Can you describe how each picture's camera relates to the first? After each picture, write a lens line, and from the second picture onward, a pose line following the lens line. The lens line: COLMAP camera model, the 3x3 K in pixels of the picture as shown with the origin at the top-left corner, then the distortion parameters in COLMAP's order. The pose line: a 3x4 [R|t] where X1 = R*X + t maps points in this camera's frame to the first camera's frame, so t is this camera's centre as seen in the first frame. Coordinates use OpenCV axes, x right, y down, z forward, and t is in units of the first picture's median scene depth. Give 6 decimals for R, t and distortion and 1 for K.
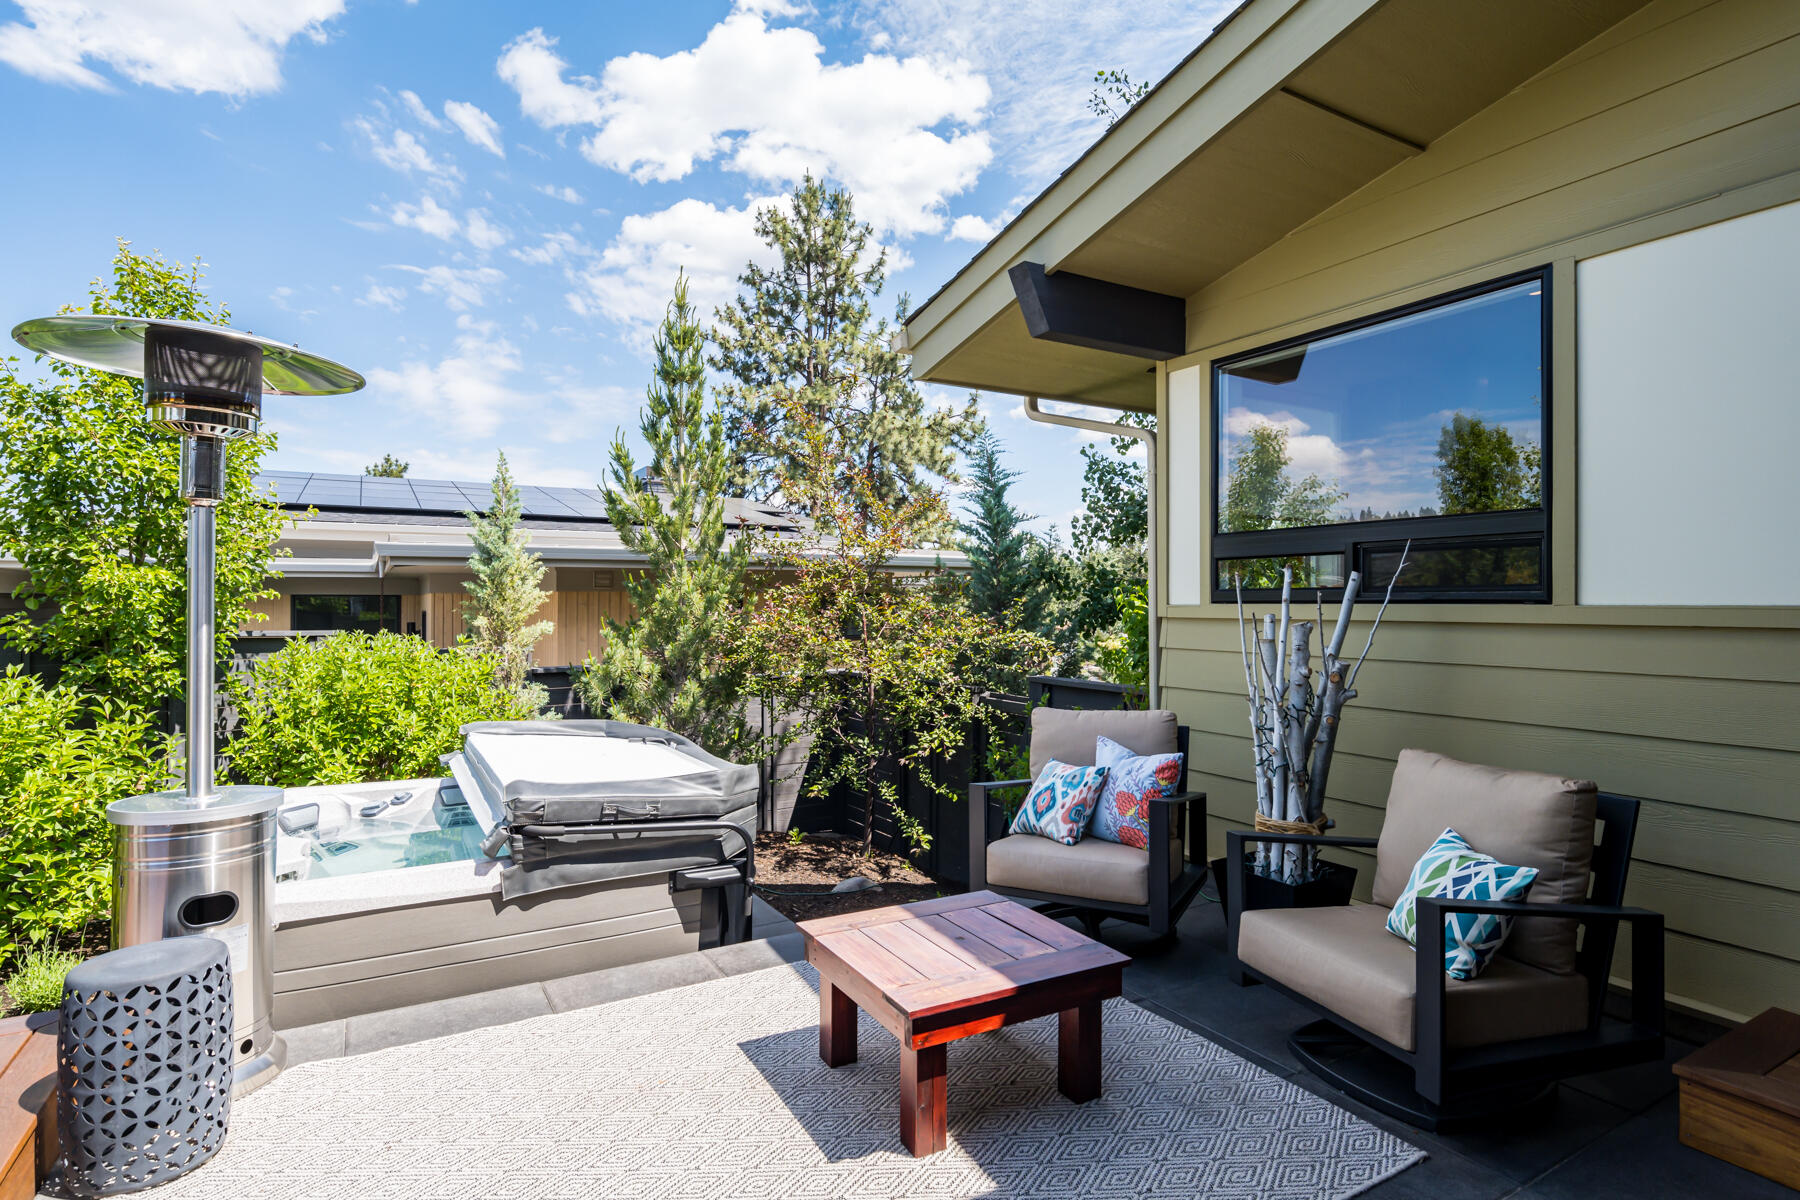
lens RADIAL K [[911.0, 0, 900.0], [0, 911.0, 600.0], [0, 0, 1]] dist [0.000379, 0.001299]
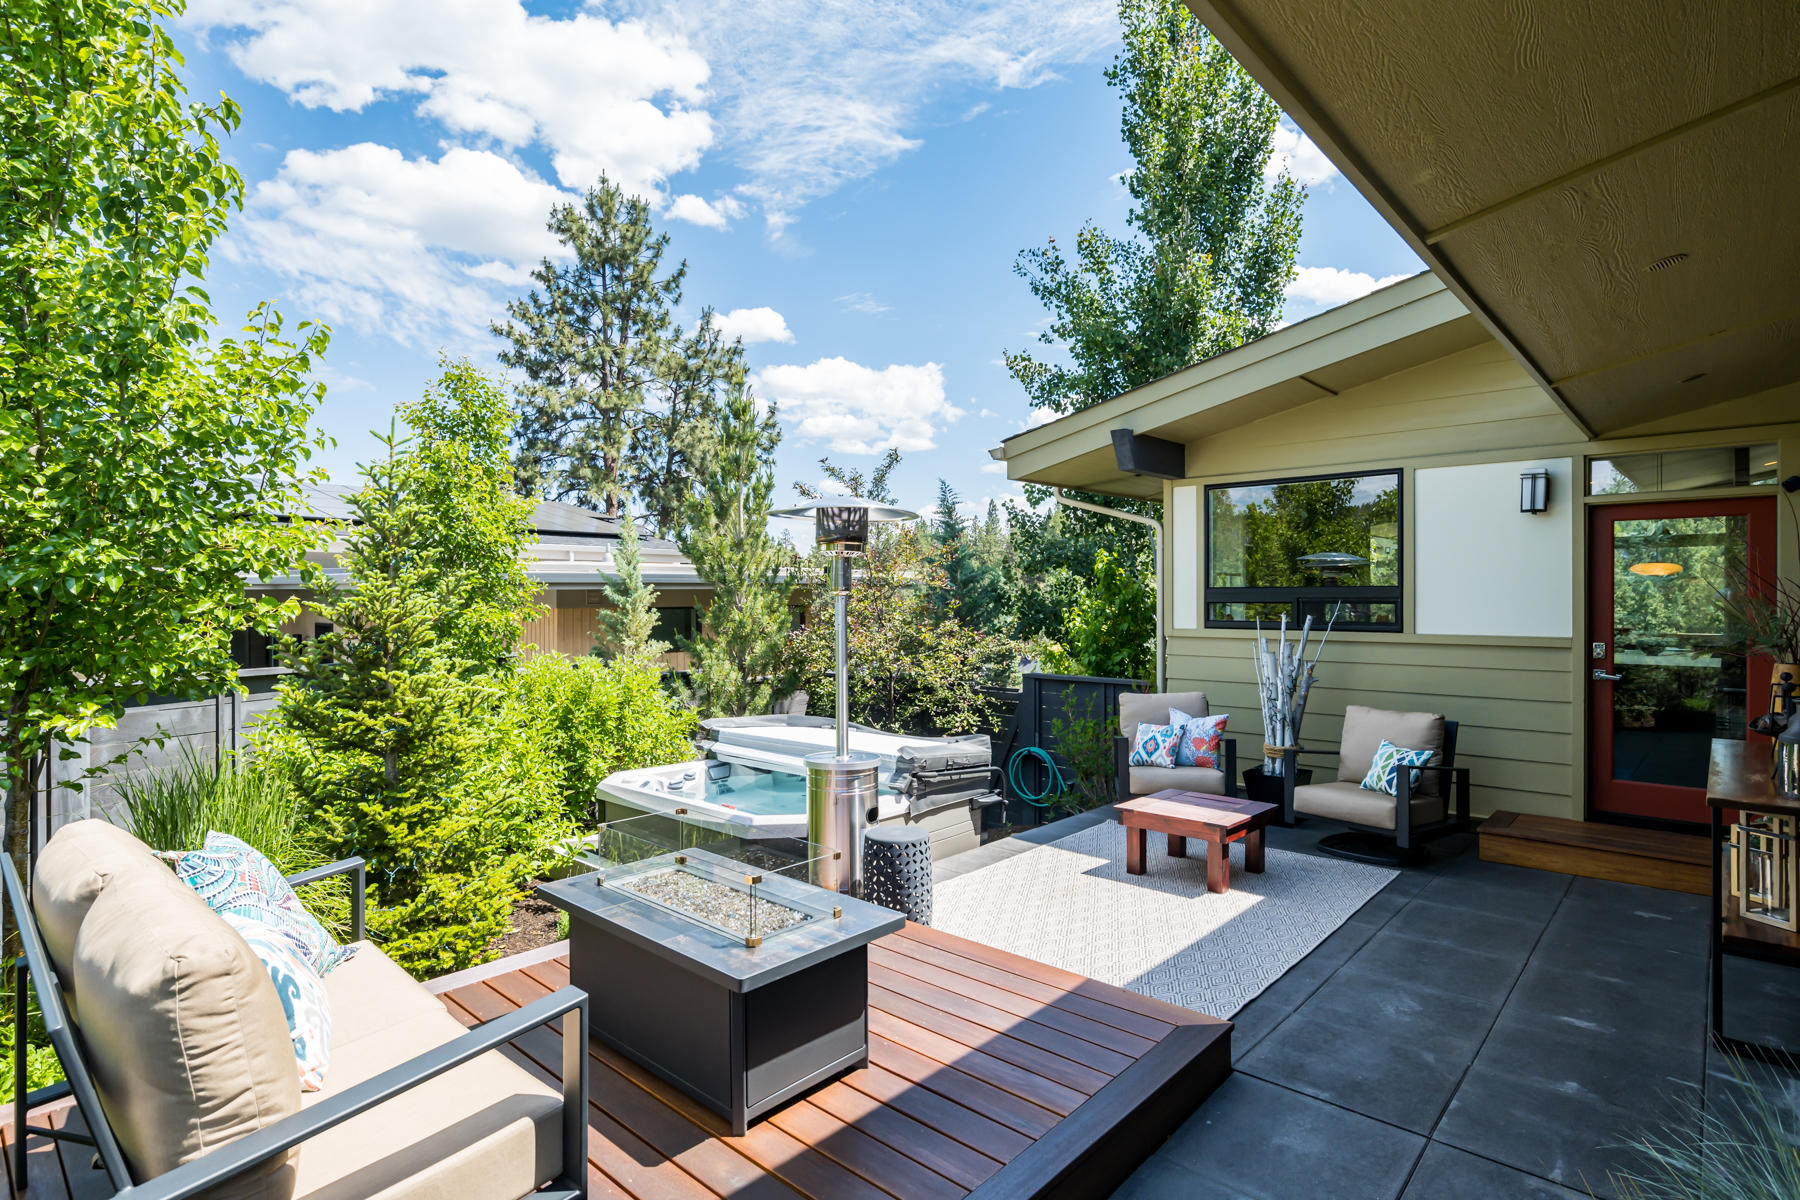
lens RADIAL K [[918.7, 0, 900.0], [0, 918.7, 600.0], [0, 0, 1]] dist [-0.000704, 0.015473]
pose [[0.952838, -0.005480, 0.303428, -0.682500], [0.003188, 0.999963, 0.008050, -0.061486], [-0.303461, -0.006703, 0.952820, -0.434866]]
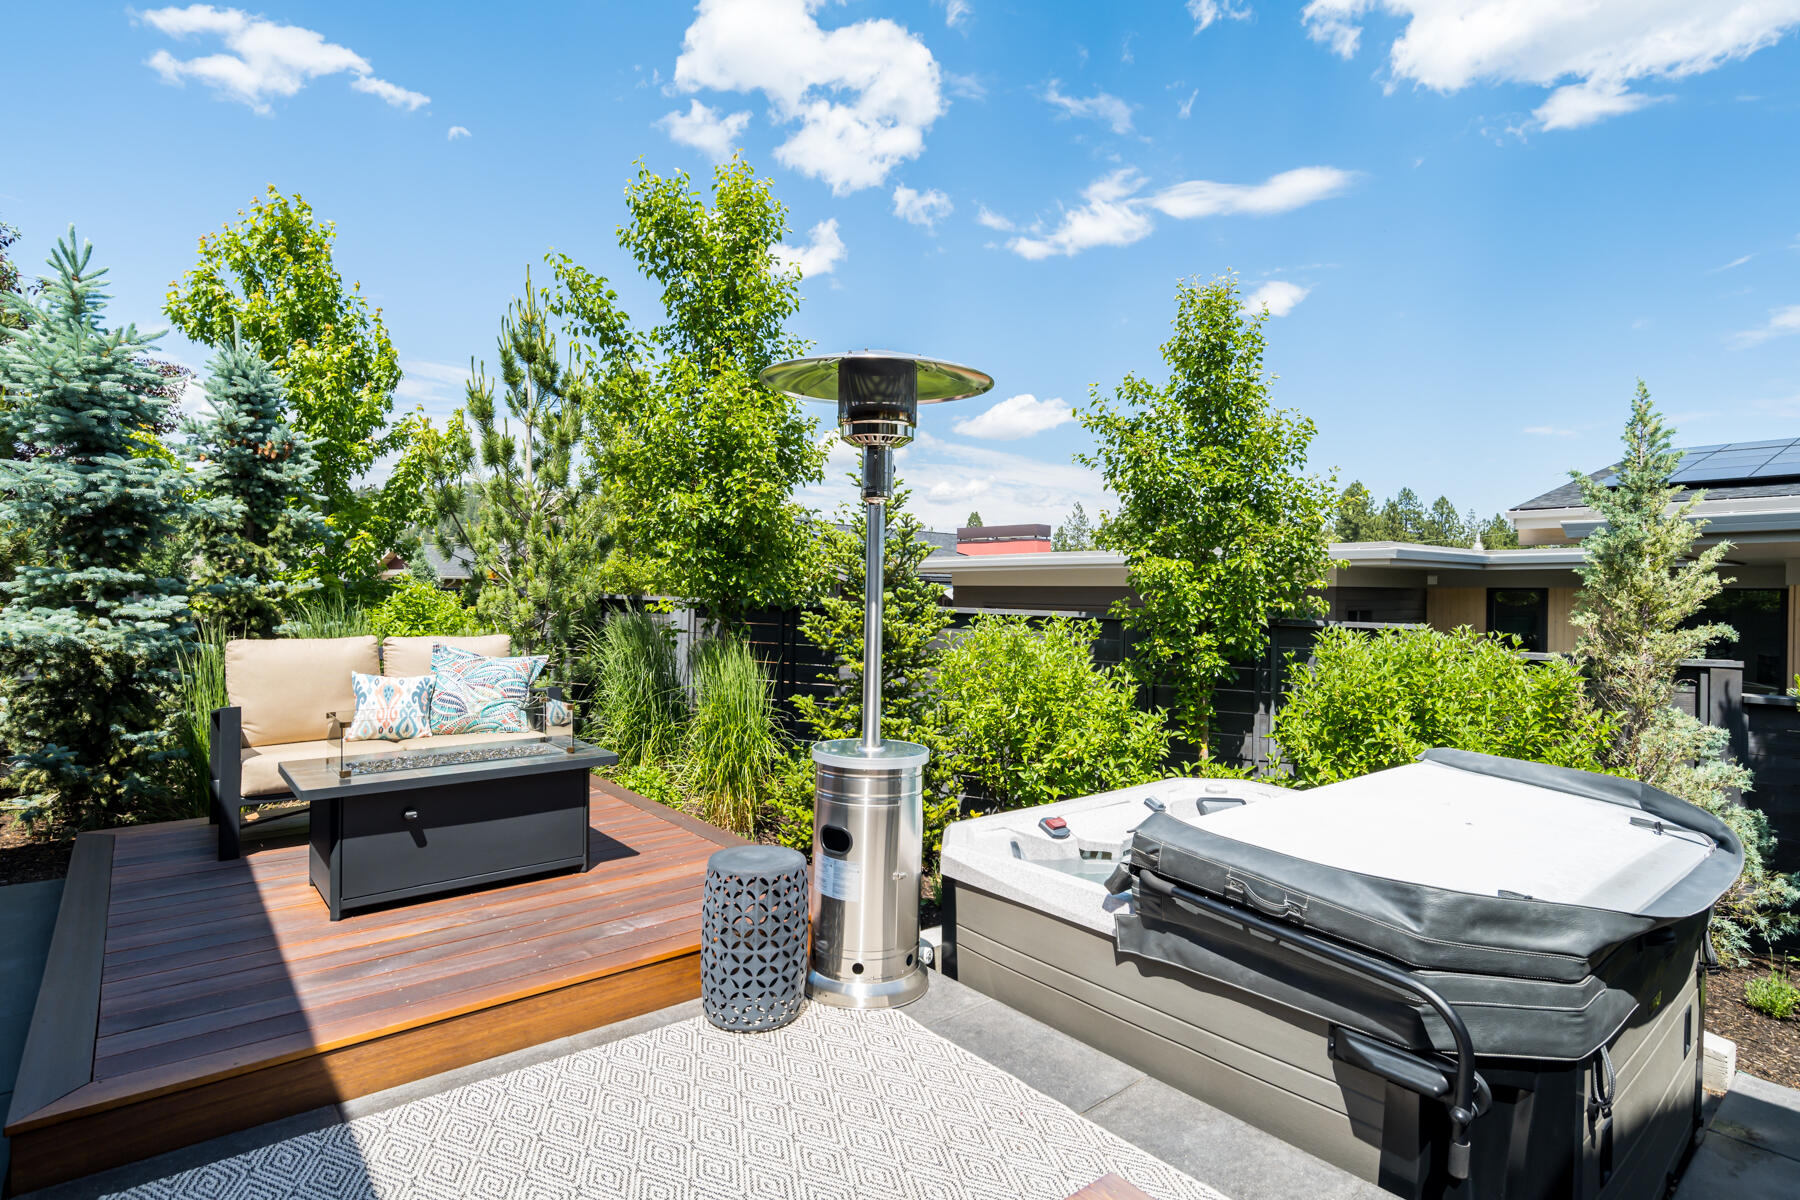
lens RADIAL K [[925.4, 0, 900.0], [0, 925.4, 600.0], [0, 0, 1]] dist [0.030196, 0.000234]
pose [[0.170619, 0.011061, -0.985275, 0.249079], [-0.007623, 0.999922, 0.009905, 0.005747], [0.985308, 0.005821, 0.170690, 0.465323]]
